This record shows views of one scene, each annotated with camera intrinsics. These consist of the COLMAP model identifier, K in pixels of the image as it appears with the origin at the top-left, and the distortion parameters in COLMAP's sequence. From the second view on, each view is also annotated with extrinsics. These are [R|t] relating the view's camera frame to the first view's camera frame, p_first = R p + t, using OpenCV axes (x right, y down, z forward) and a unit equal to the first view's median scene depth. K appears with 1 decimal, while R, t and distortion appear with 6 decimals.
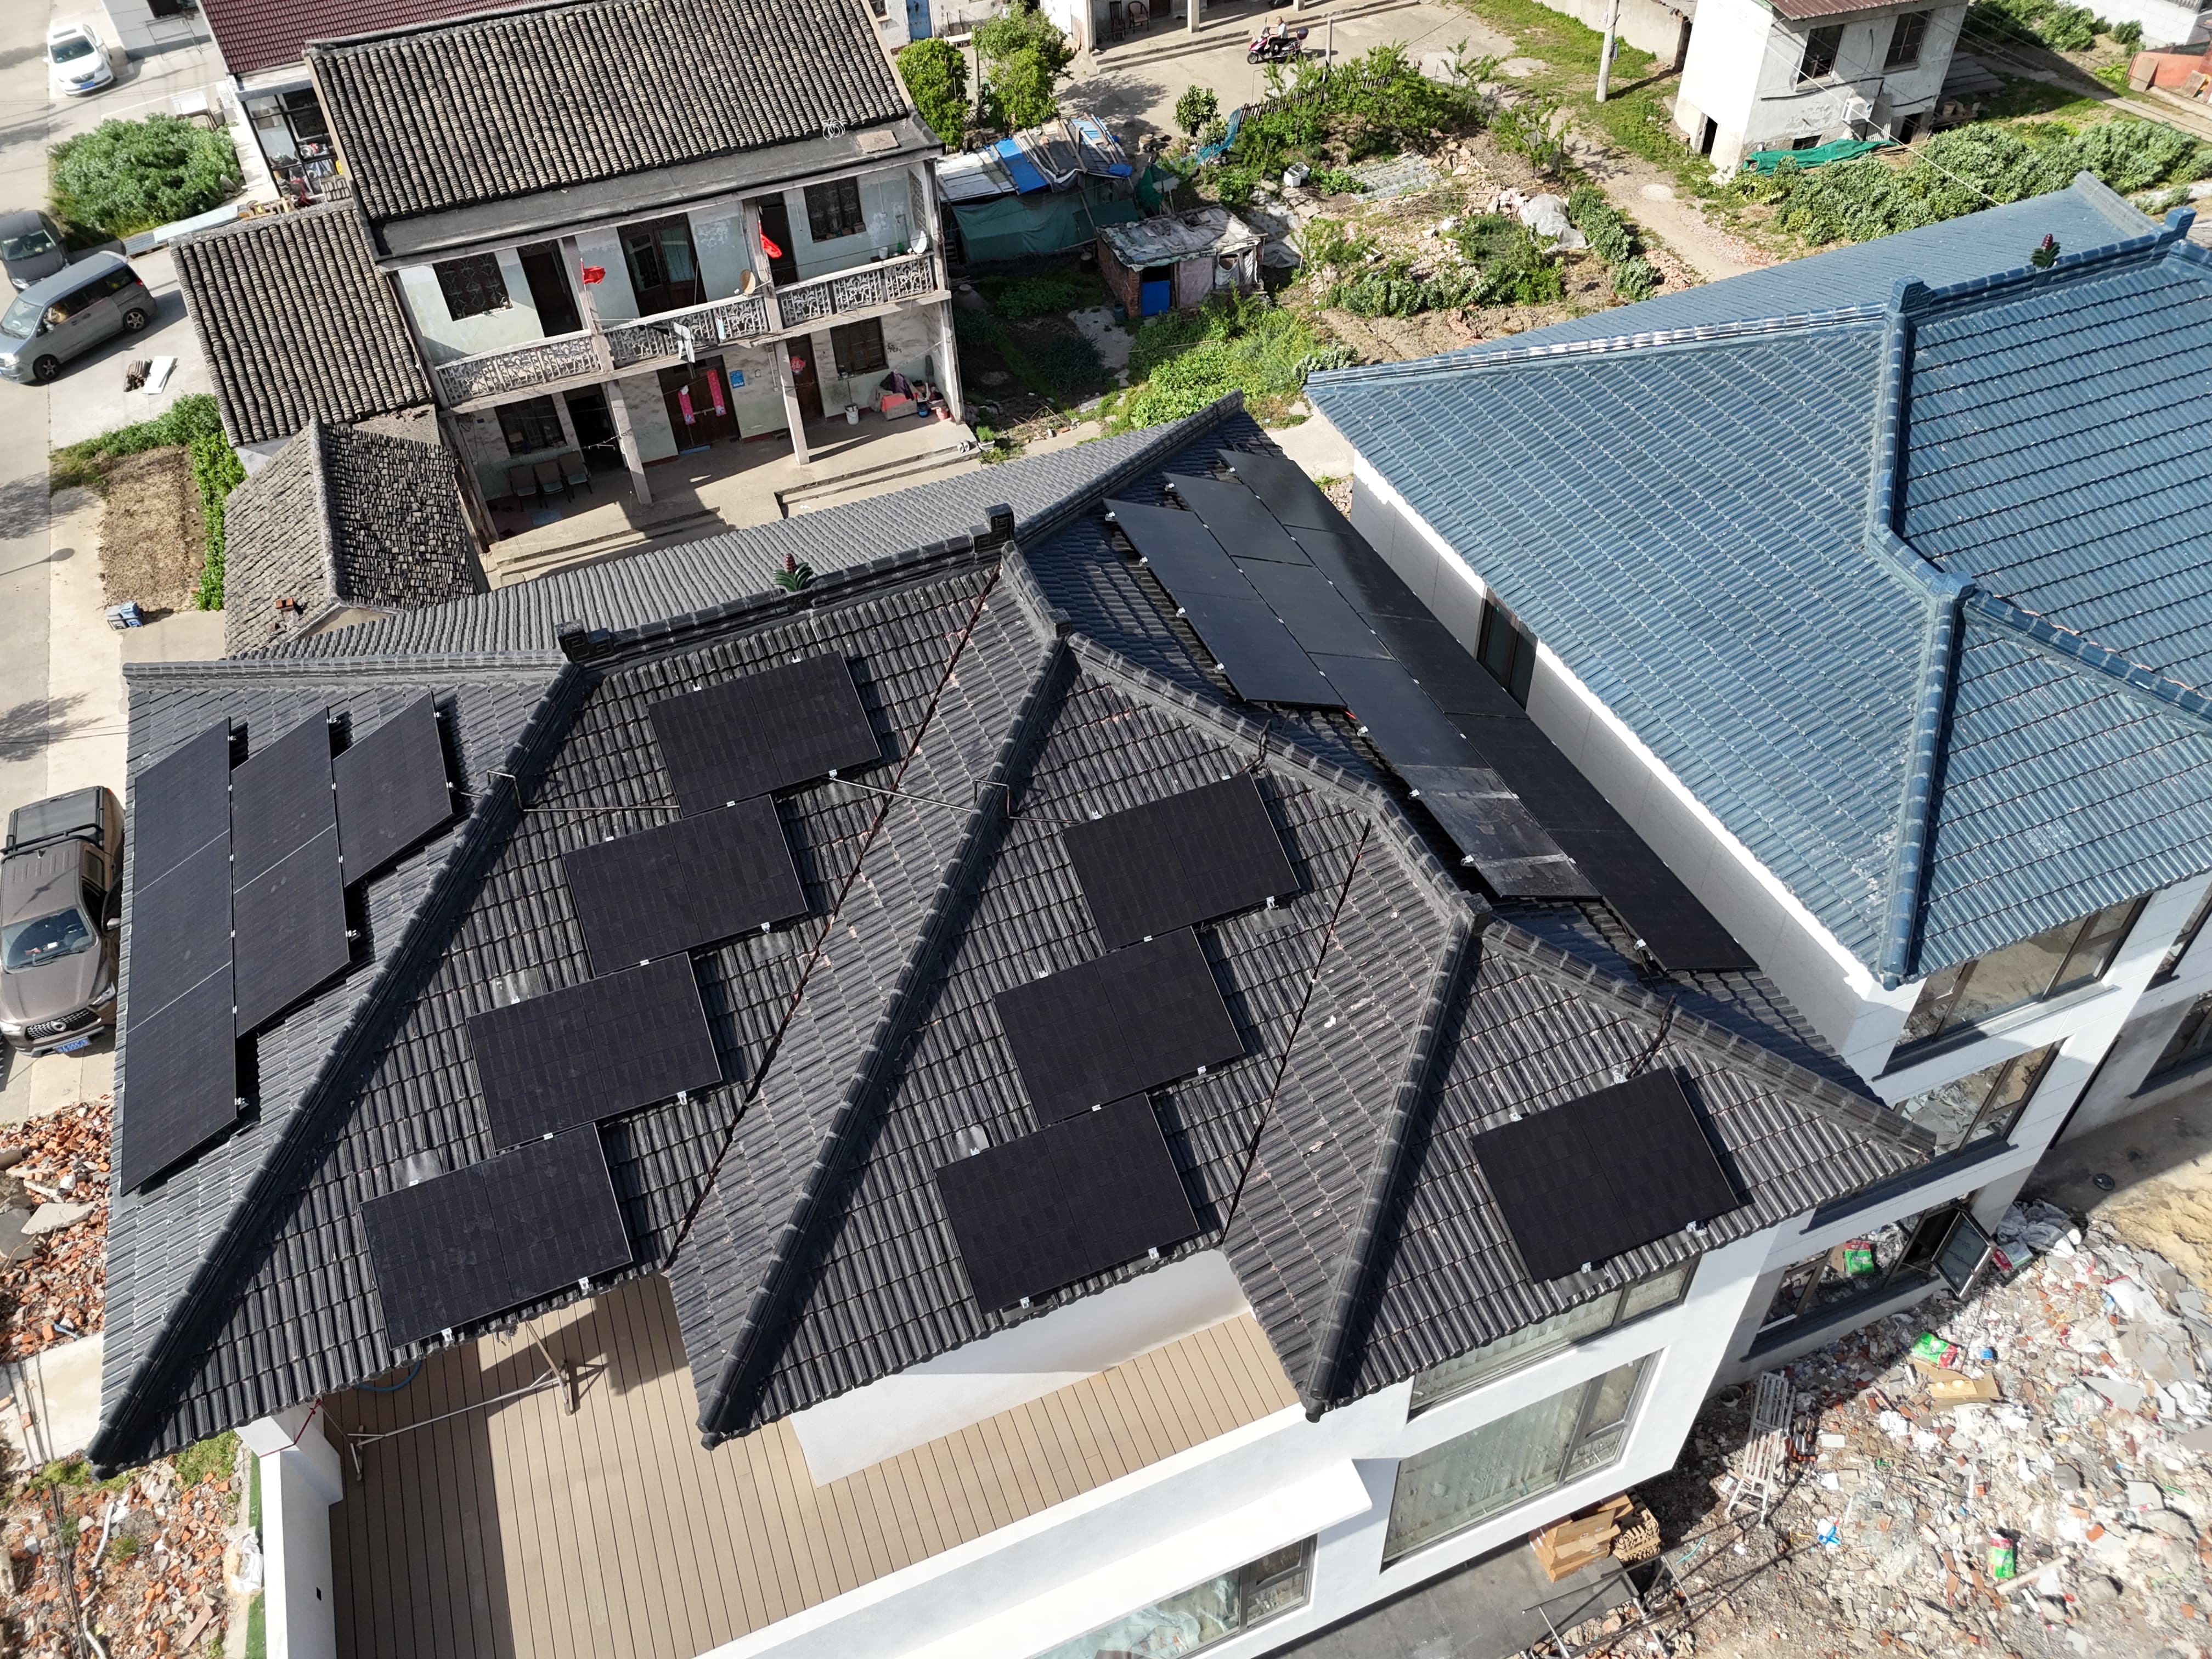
lens RADIAL K [[1625.3, 0, 1110.3], [0, 1625.3, 824.7], [0, 0, 1]] dist [0.067817, -0.058103]
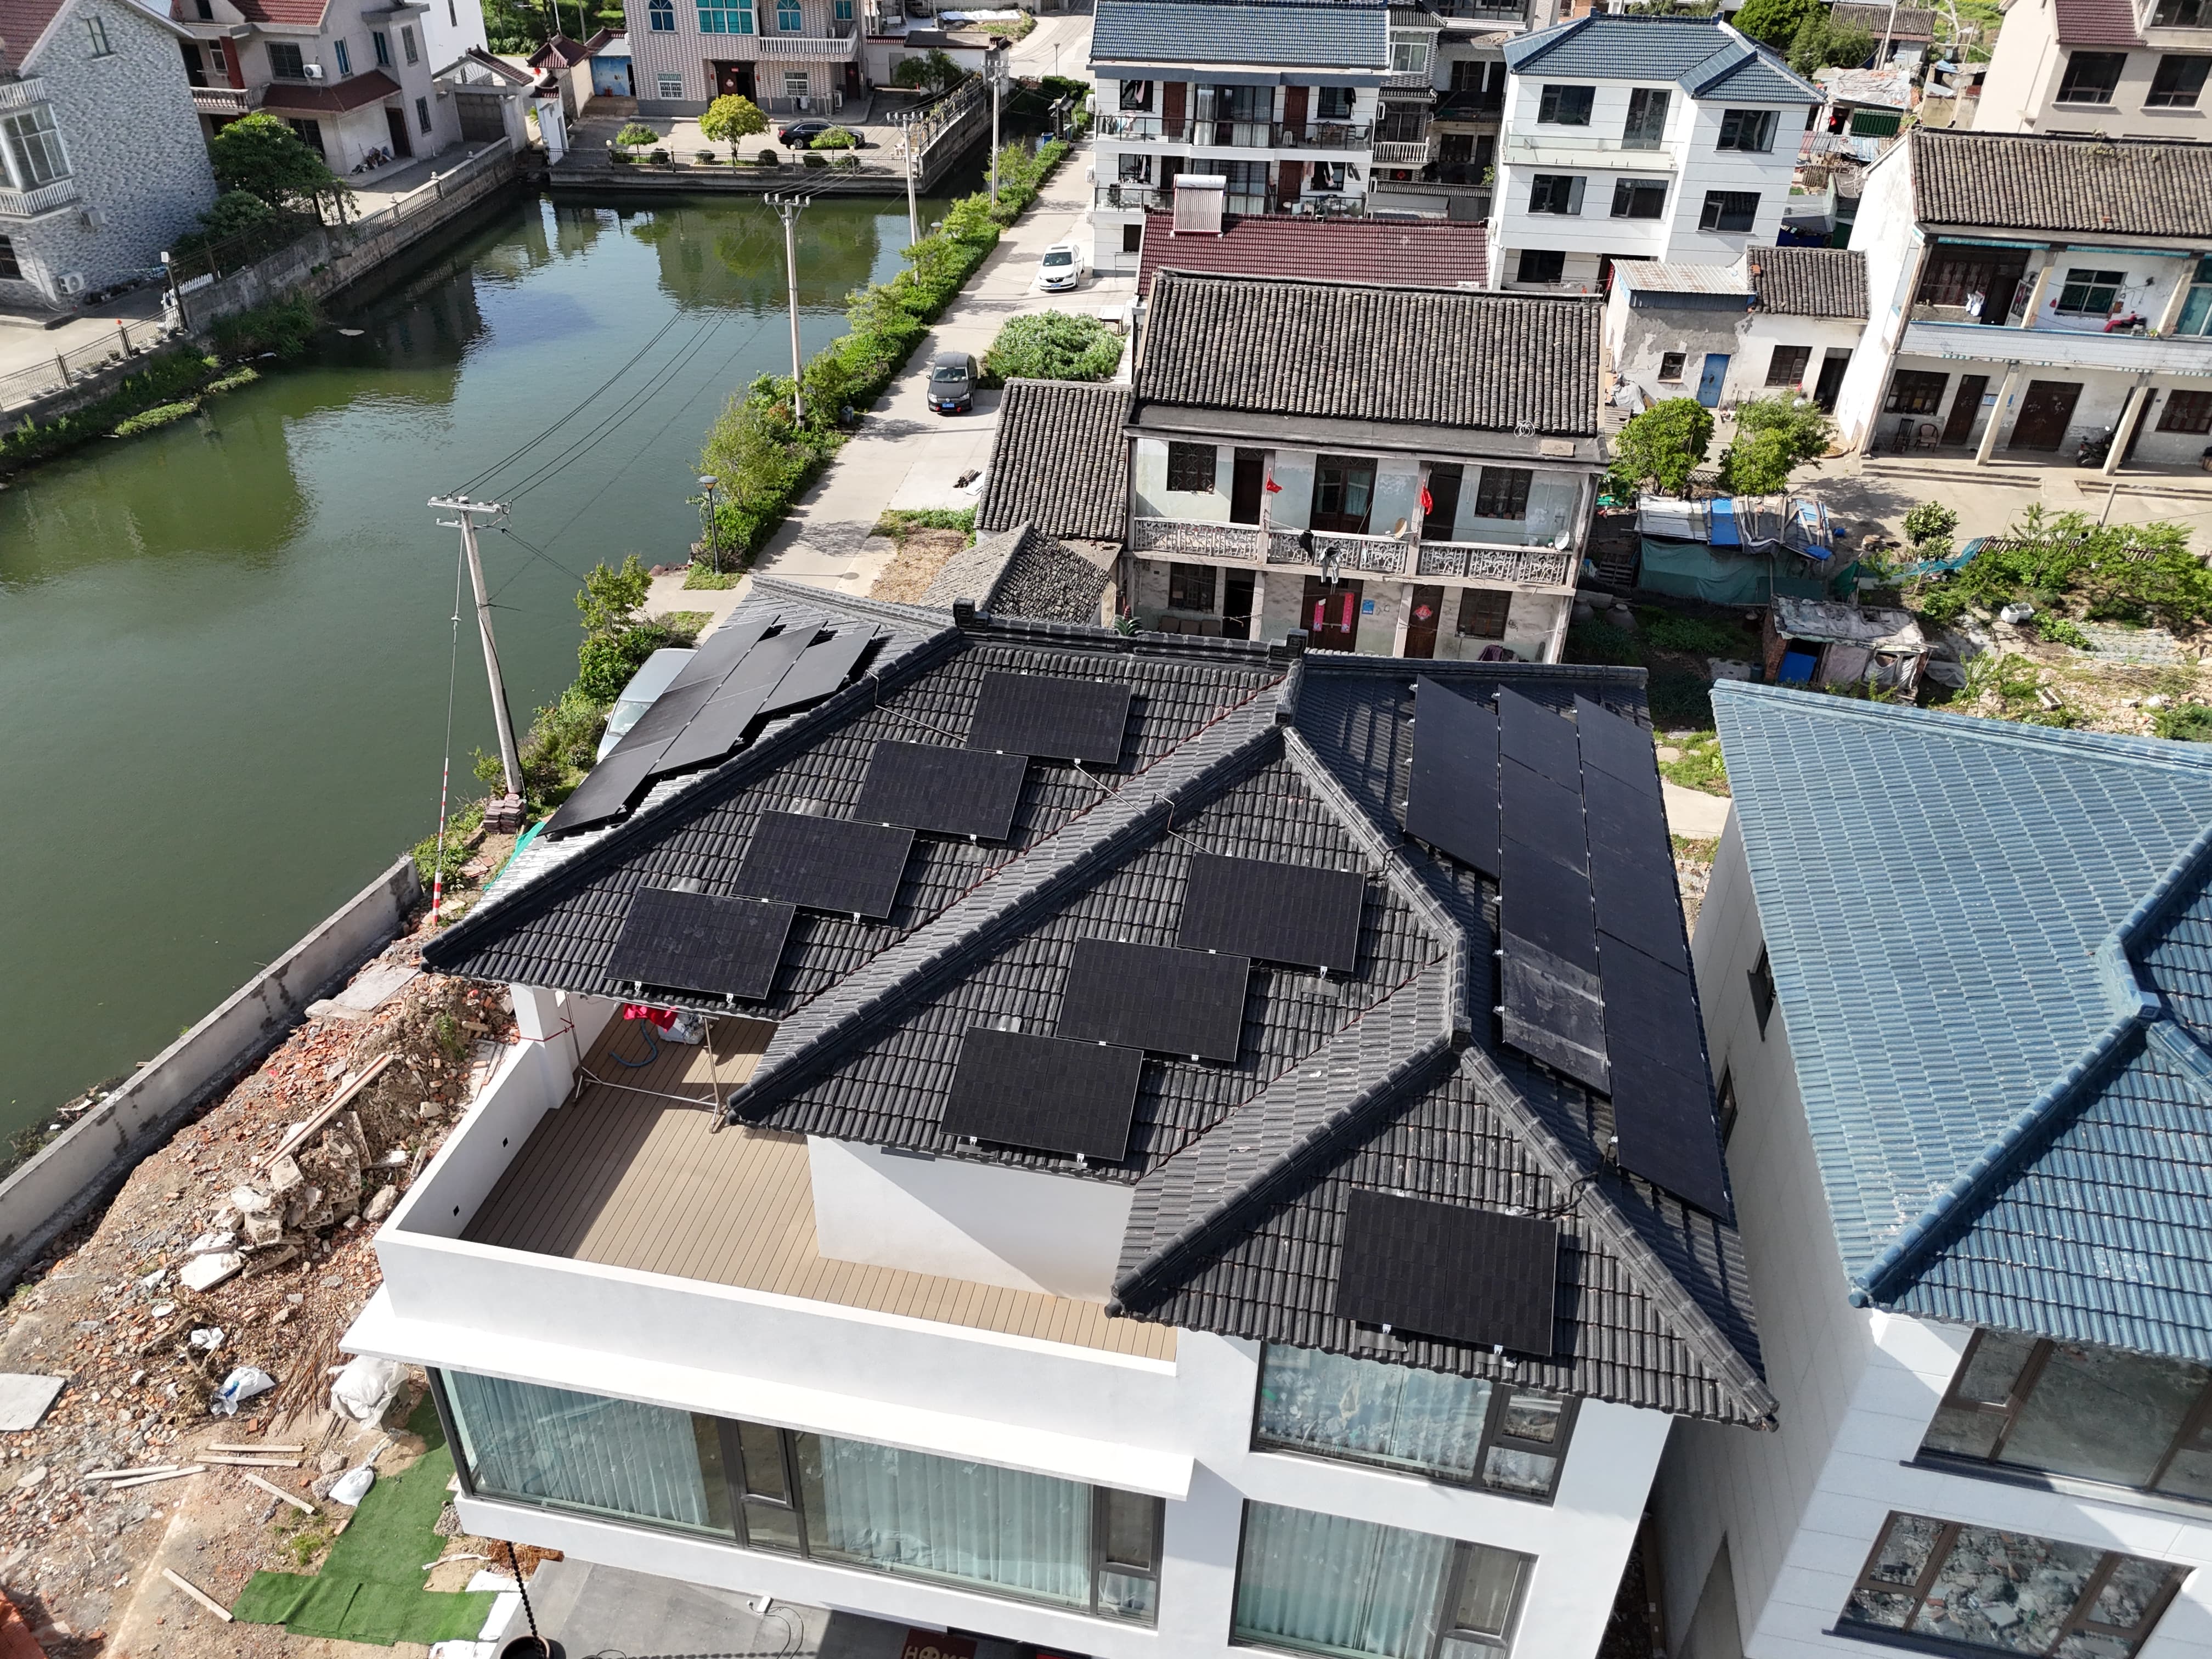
lens RADIAL K [[1625.3, 0, 1109.9], [0, 1625.3, 829.2], [0, 0, 1]] dist [0.067817, -0.058103]
pose [[0.837916, 0.354032, -0.415402, 0.166184], [-0.424111, 0.901397, -0.087256, 0.048753], [0.343551, 0.249290, 0.905443, -0.058221]]
